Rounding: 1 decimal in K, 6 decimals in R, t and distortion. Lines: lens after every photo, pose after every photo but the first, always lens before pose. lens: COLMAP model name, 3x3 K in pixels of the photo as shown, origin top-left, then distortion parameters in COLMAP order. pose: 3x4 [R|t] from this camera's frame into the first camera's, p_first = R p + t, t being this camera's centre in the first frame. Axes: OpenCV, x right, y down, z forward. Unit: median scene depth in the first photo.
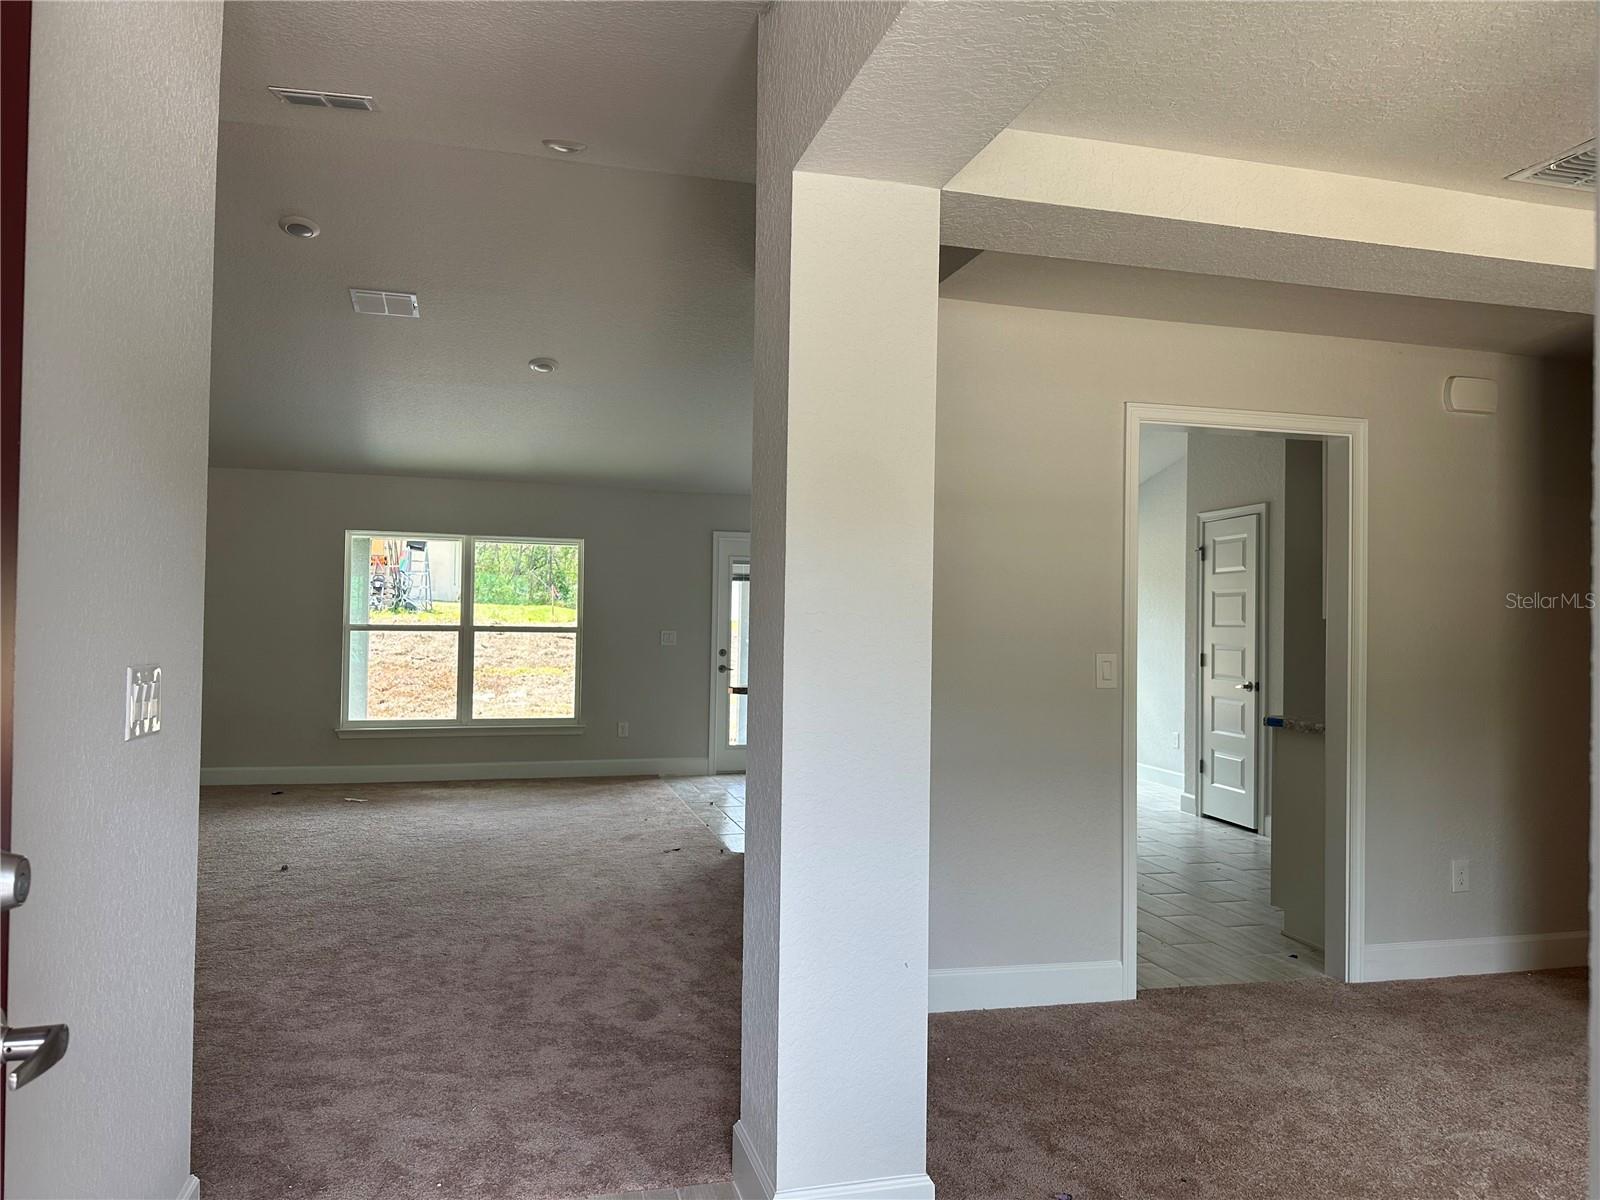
lens RADIAL K [[1136.5, 0, 800.0], [0, 1136.5, 600.0], [0, 0, 1]] dist [0.036248, -0.000896]
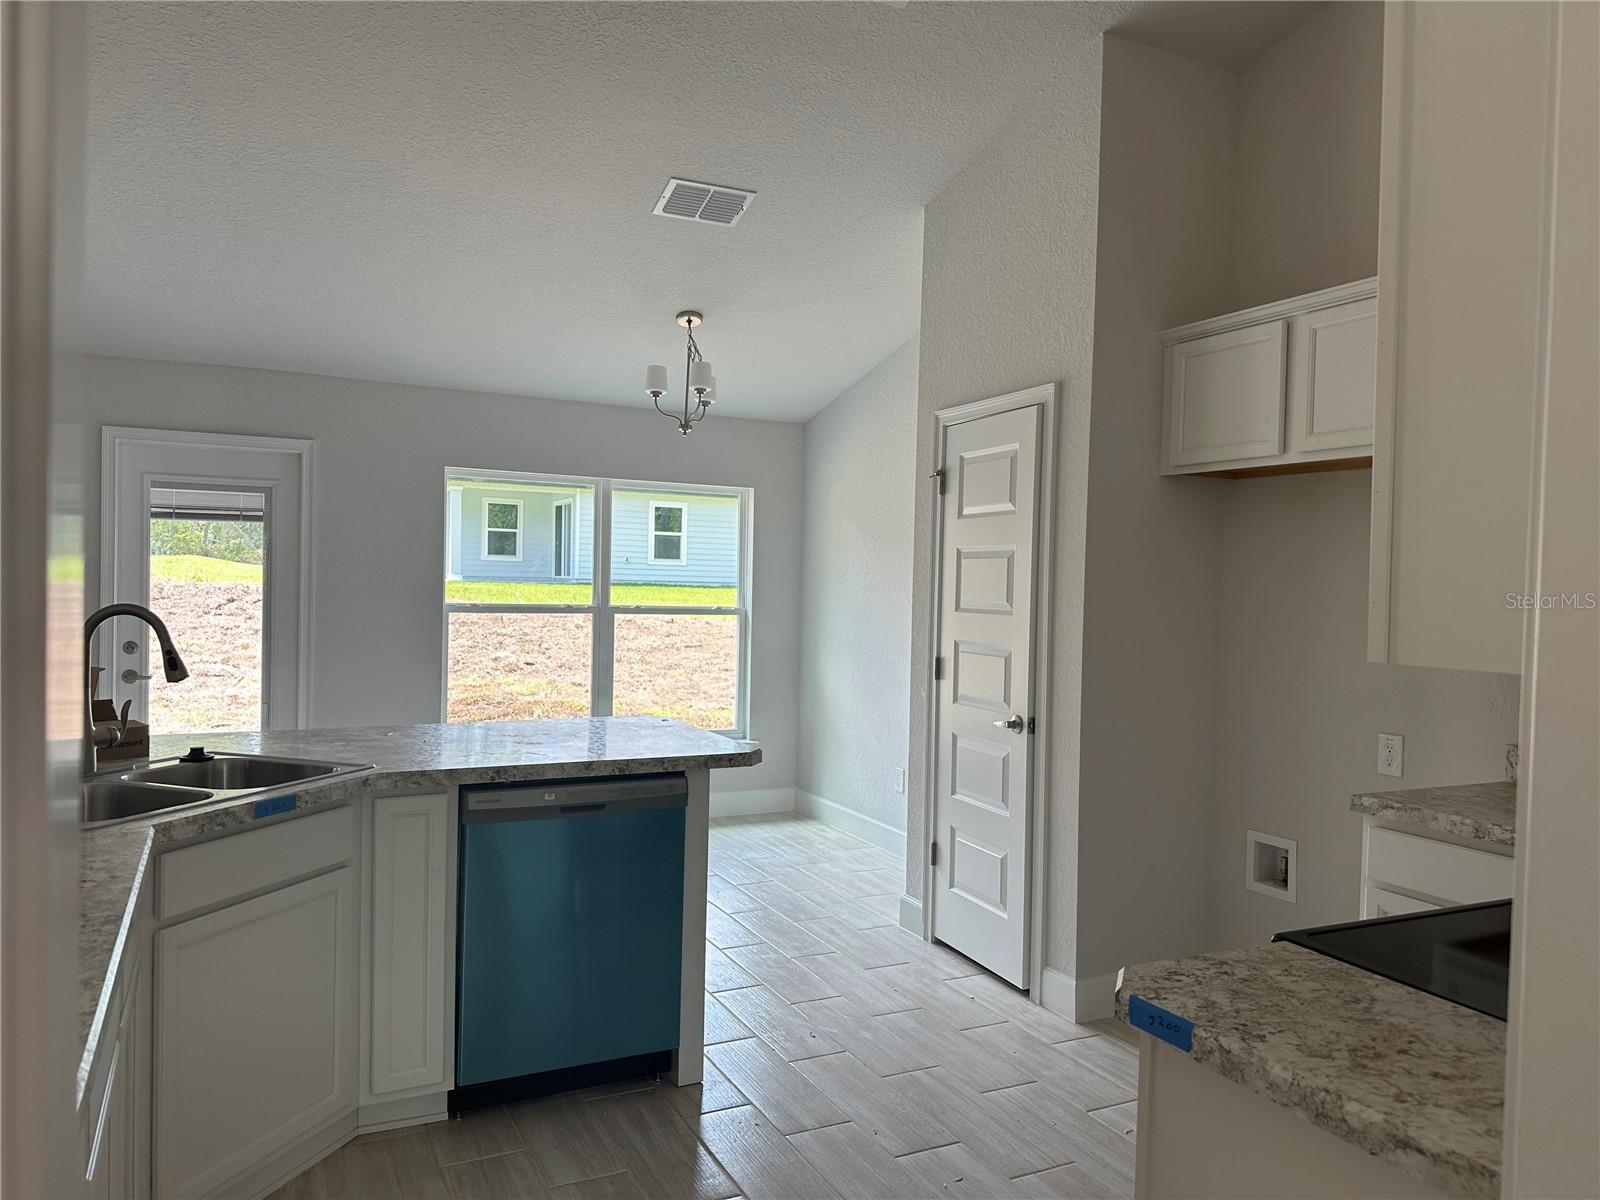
lens RADIAL K [[1115.1, 0, 799.4], [0, 1115.1, 609.5], [0, 0, 1]] dist [0.107386, -0.123777]
pose [[0.979059, 0.001321, 0.203575, 0.170383], [-0.011316, 0.998786, 0.047942, -0.003068], [-0.203264, -0.049242, 0.977885, 0.468524]]
